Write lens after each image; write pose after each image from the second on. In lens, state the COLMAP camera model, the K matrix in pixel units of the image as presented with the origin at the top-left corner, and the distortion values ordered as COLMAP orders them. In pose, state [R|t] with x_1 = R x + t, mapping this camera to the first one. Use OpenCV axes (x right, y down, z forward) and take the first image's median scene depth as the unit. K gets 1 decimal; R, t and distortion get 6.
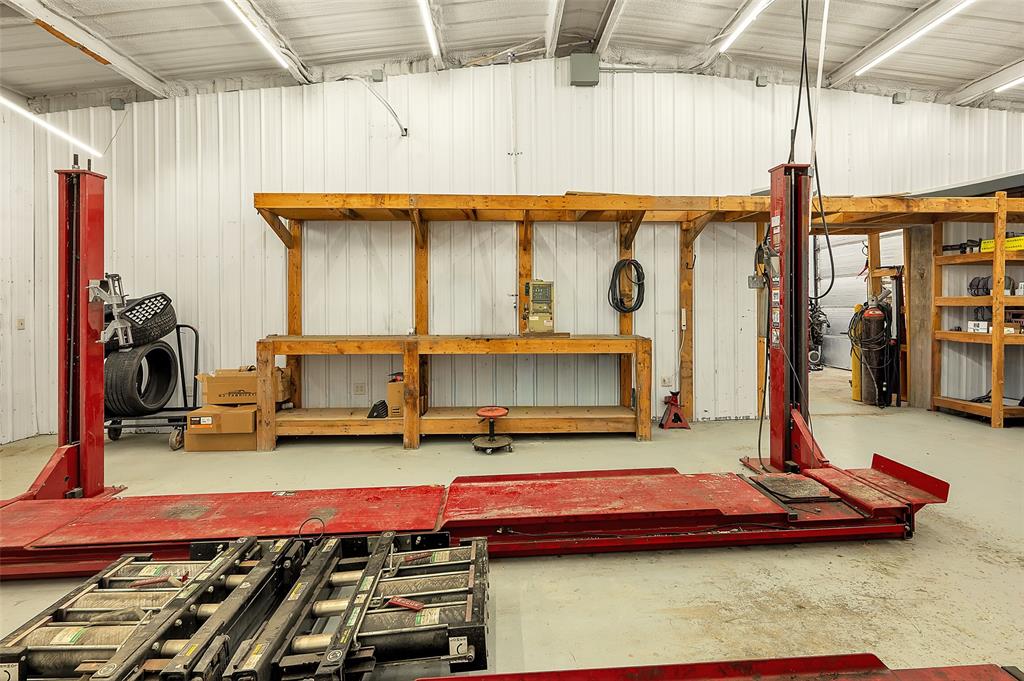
lens RADIAL K [[459.4, 0, 513.3], [0, 459.4, 302.3], [0, 0, 1]] dist [-0.000211, -0.000006]
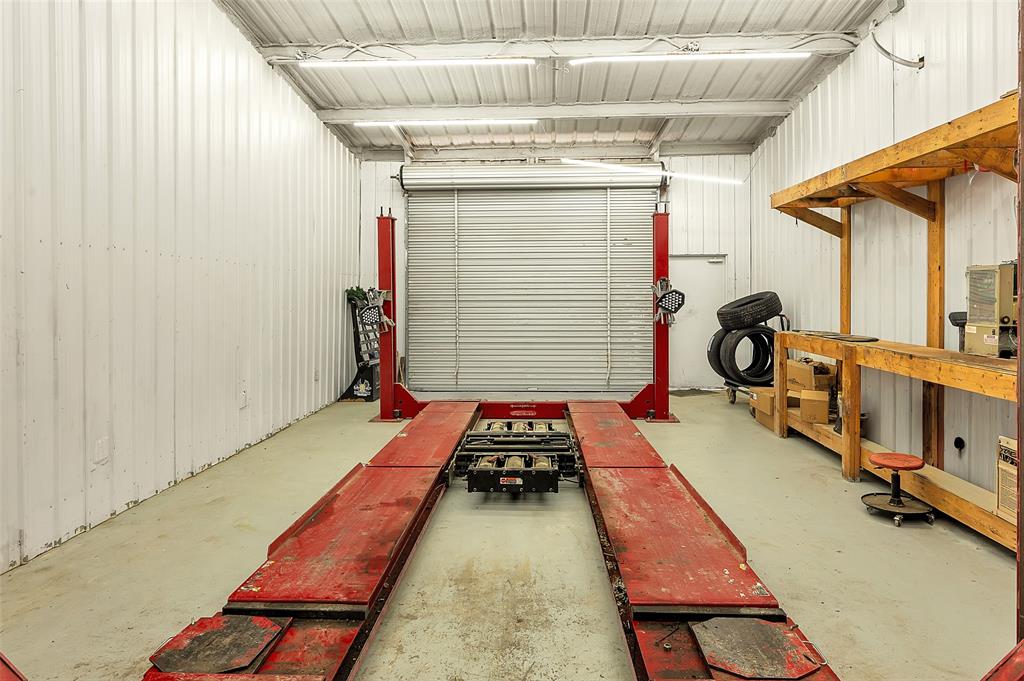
lens RADIAL K [[583.1, 0, 514.1], [0, 583.1, 294.8], [0, 0, 1]] dist [-0.001038, -0.000583]
pose [[-0.075939, 0.010222, -0.997060, 0.758919], [0.005668, 0.999936, 0.009820, -0.017867], [0.997096, -0.004906, -0.075992, 0.443718]]
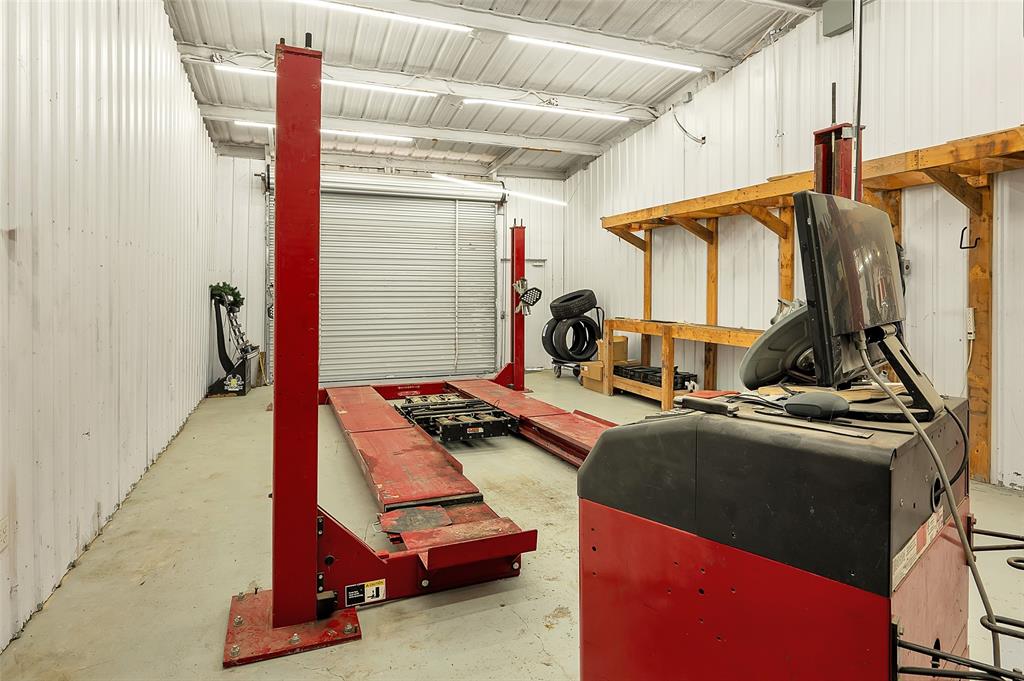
lens RADIAL K [[583.1, 0, 514.1], [0, 583.1, 294.8], [0, 0, 1]] dist [-0.001038, -0.000583]
pose [[0.334657, 0.012941, -0.942251, 0.978354], [-0.002056, 0.999913, 0.013003, -0.015177], [0.942338, -0.002415, 0.334655, 0.099218]]
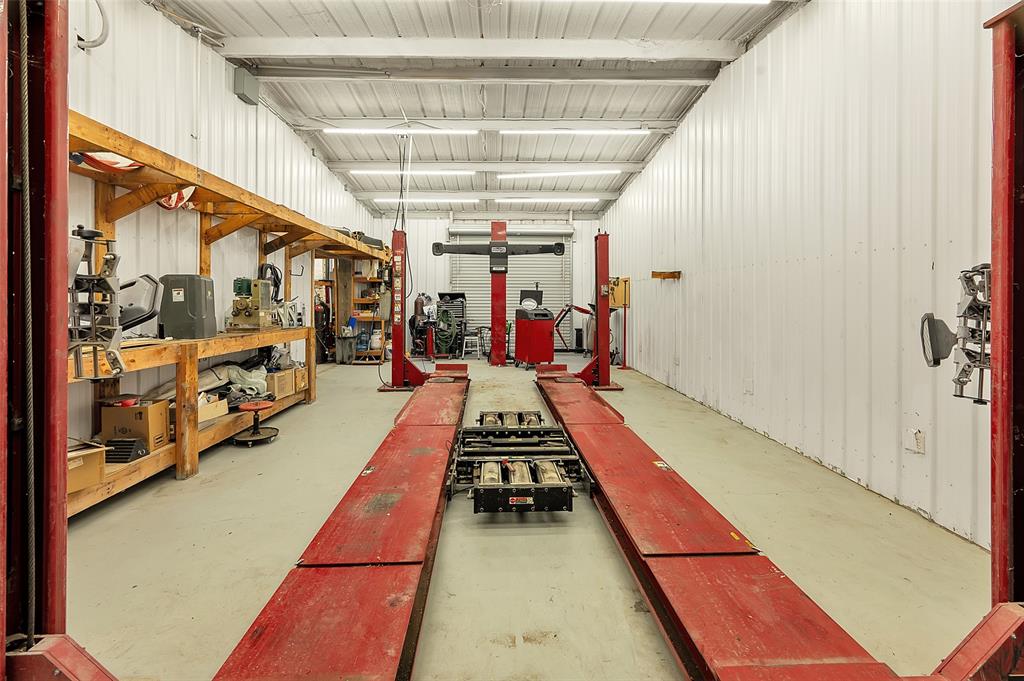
lens RADIAL K [[432.4, 0, 512.9], [0, 432.4, 297.8], [0, 0, 1]] dist [0.000000, 0.000044]
pose [[-0.009776, 0.013164, 0.999866, -0.903936], [0.000558, 0.999913, -0.013159, 0.010089], [-0.999952, 0.000430, -0.009782, 0.388795]]
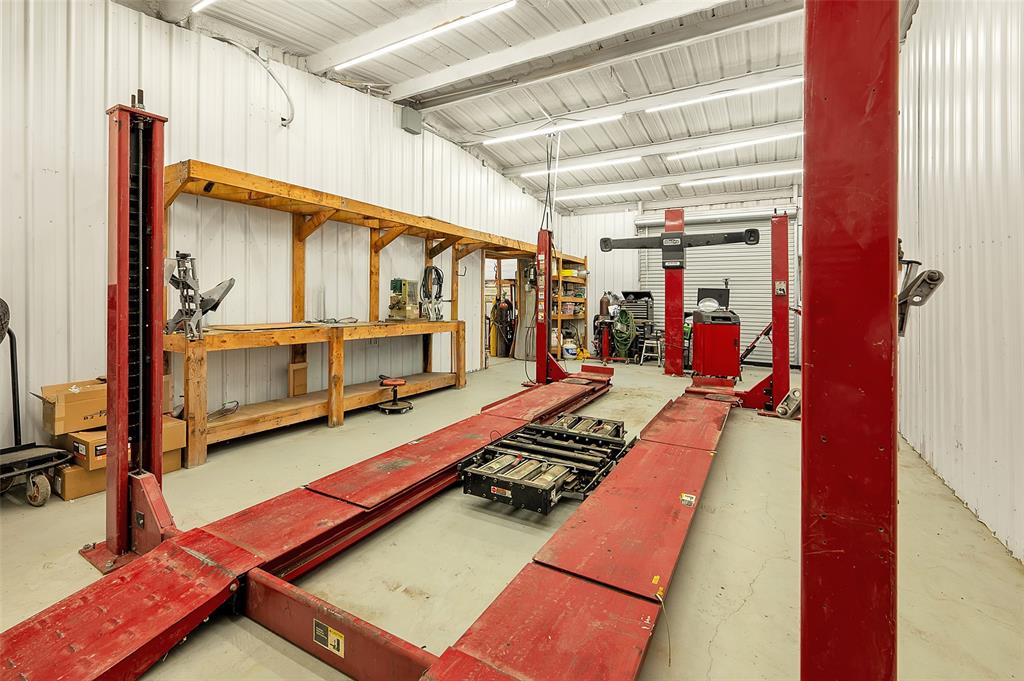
lens RADIAL K [[469.9, 0, 501.2], [0, 469.9, 298.1], [0, 0, 1]] dist [0.000732, -0.000093]
pose [[0.532896, 0.013947, 0.846066, -0.876846], [-0.015237, 0.999860, -0.006885, 0.010942], [-0.846043, -0.009222, 0.533034, 0.058039]]
